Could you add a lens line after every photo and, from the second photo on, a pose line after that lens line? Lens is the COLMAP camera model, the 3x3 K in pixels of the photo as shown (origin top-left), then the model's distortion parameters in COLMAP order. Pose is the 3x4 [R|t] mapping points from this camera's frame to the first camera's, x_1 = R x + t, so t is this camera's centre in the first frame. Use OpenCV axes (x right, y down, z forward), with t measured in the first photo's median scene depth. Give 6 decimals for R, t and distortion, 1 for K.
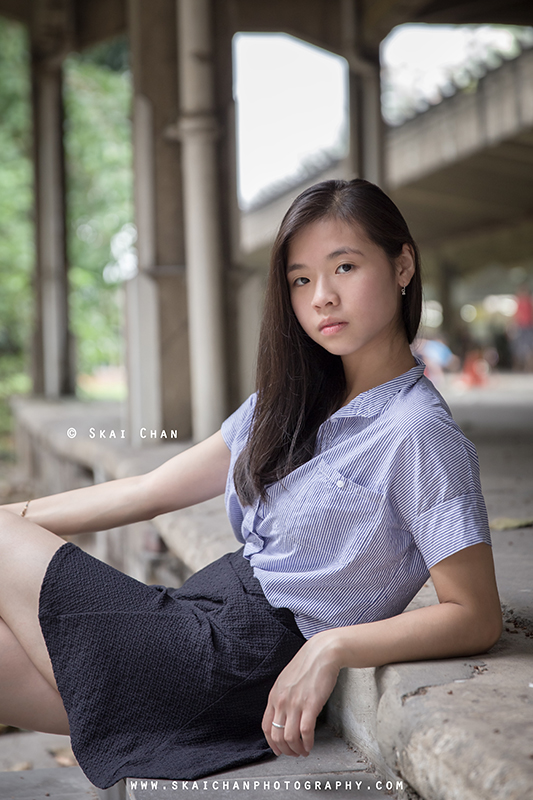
lens RADIAL K [[1717.6, 0, 266.5], [0, 1717.6, 400.0], [0, 0, 1]] dist [0.189284, 0.029718]
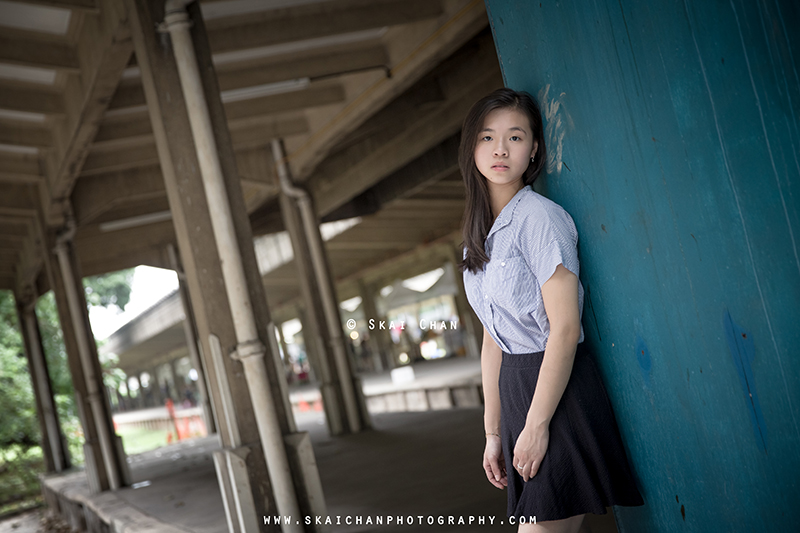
lens RADIAL K [[1263.4, 0, 400.0], [0, 1263.4, 266.5], [0, 0, 1]] dist [0.007283, -0.016676]
pose [[0.967181, -0.192330, 0.166044, 0.287365], [0.208412, 0.974303, -0.085423, -0.118637], [-0.145347, 0.117225, 0.982411, -2.504356]]
